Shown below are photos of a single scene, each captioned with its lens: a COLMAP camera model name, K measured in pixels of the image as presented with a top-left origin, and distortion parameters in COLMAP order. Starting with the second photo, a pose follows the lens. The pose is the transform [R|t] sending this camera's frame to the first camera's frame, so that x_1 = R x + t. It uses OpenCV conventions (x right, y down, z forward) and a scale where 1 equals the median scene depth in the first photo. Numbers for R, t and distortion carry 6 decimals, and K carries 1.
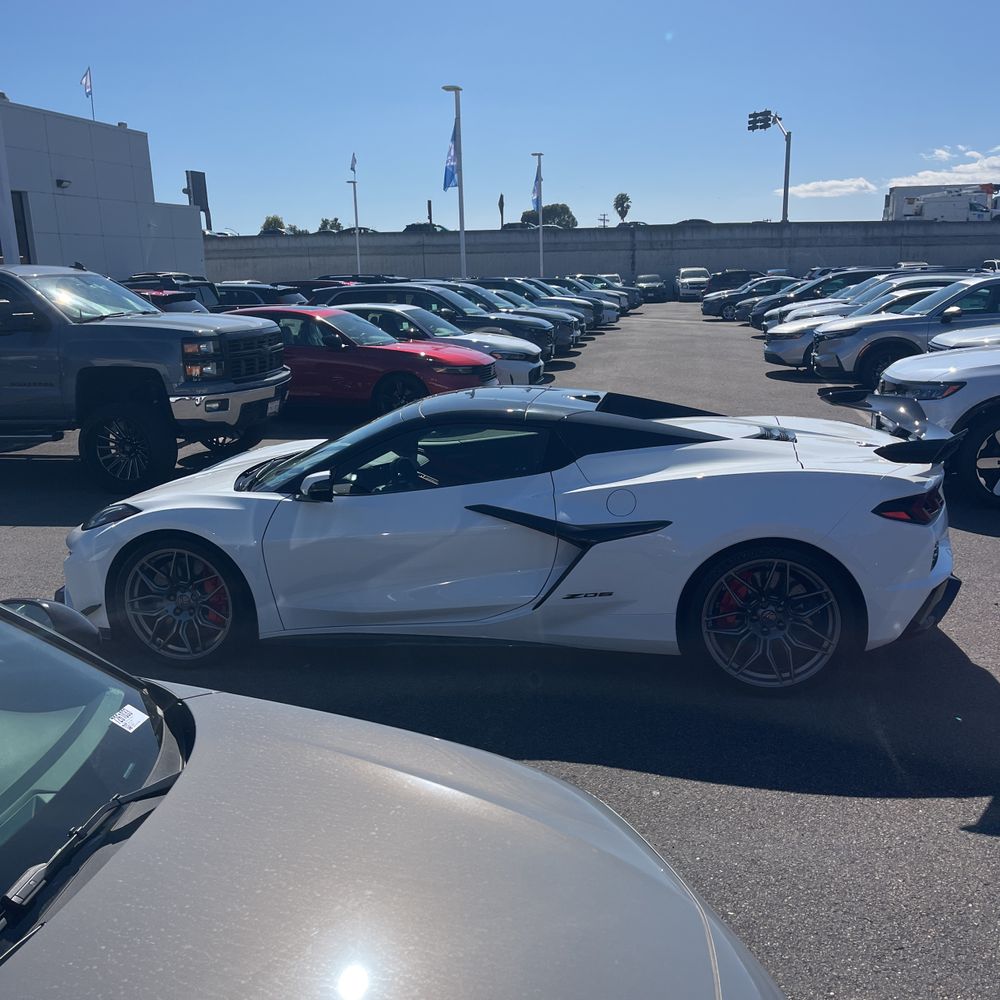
lens RADIAL K [[1037.0, 0, 500.0], [0, 1037.0, 500.0], [0, 0, 1]] dist [0.034995, -0.002287]
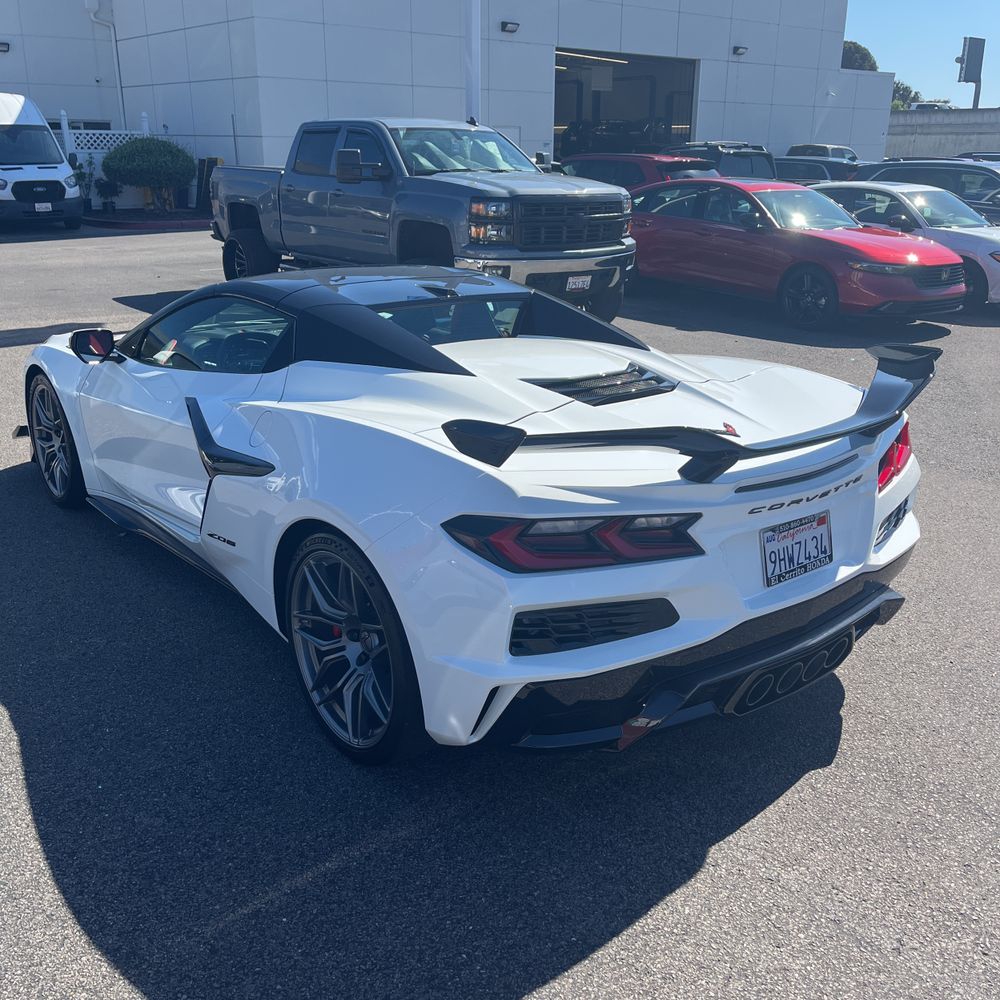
lens RADIAL K [[1005.4, 0, 500.0], [0, 1005.4, 500.0], [0, 0, 1]] dist [0.068765, -0.075325]
pose [[0.758145, 0.247828, -0.603157, 0.137598], [-0.176497, 0.968427, 0.176061, -0.020782], [0.627746, -0.027025, 0.777949, 0.109832]]
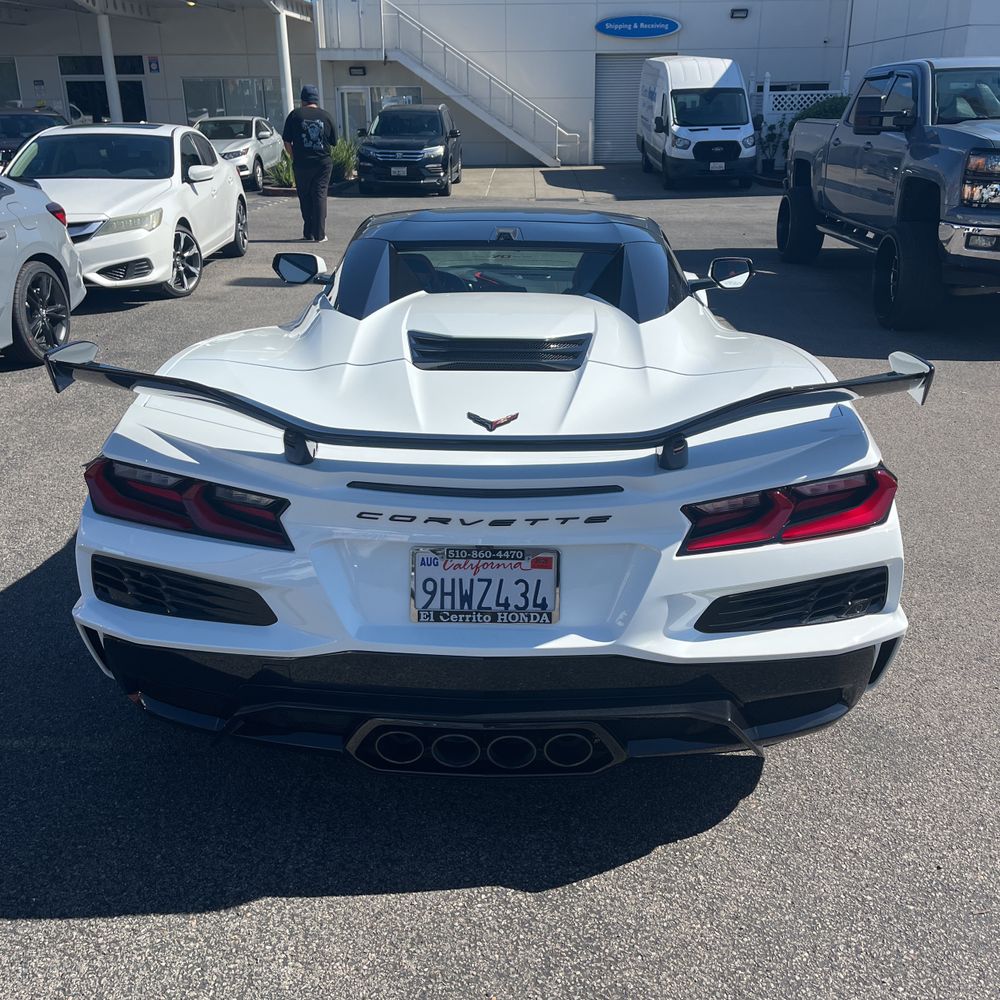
lens RADIAL K [[1017.2, 0, 501.3], [0, 1017.2, 483.5], [0, 0, 1]] dist [0.033540, -0.025797]
pose [[0.151946, 0.365022, -0.918516, 0.174113], [-0.218261, 0.918756, 0.329012, -0.039259], [0.963989, 0.150484, 0.219271, 0.206158]]
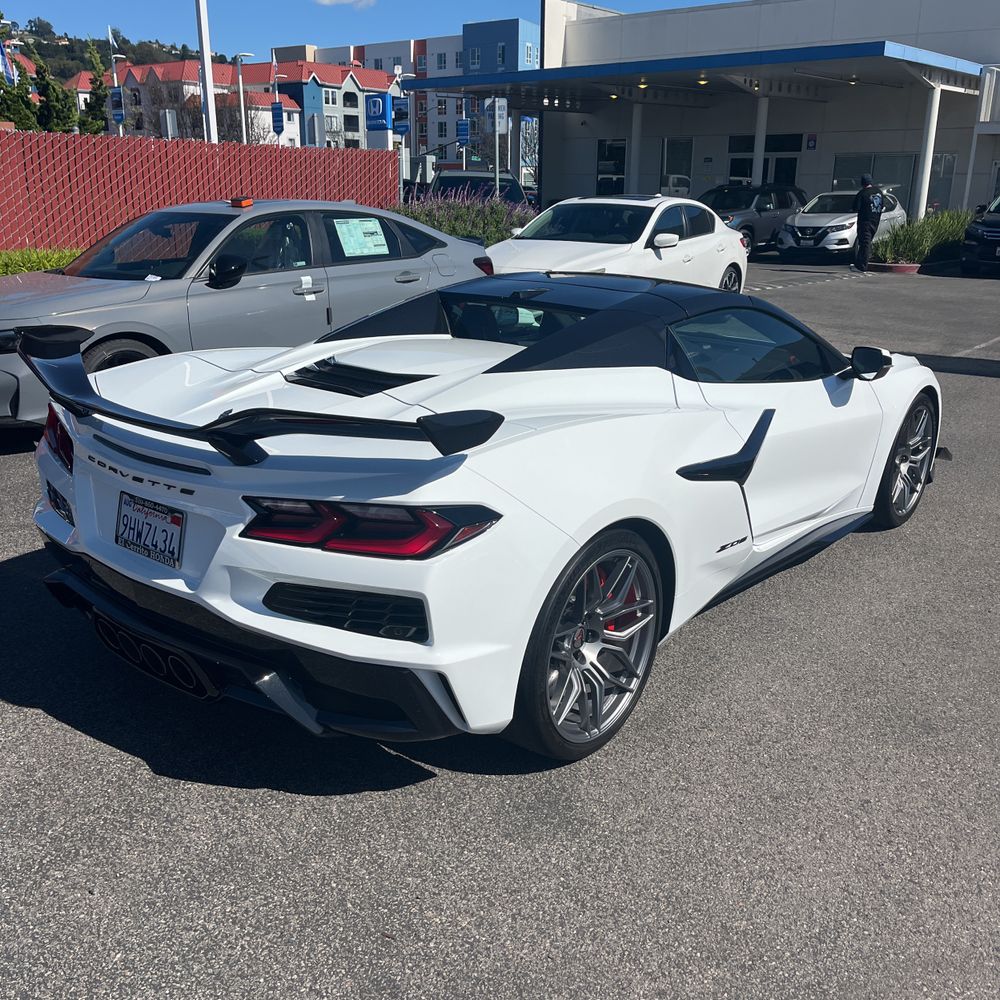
lens RADIAL K [[1001.6, 0, 487.0], [0, 1001.6, 519.3], [0, 0, 1]] dist [0.053943, -0.090327]
pose [[-0.496327, 0.297247, -0.815662, 0.171275], [-0.184467, 0.881990, 0.433666, -0.061308], [0.848311, 0.365703, -0.382923, 0.306670]]
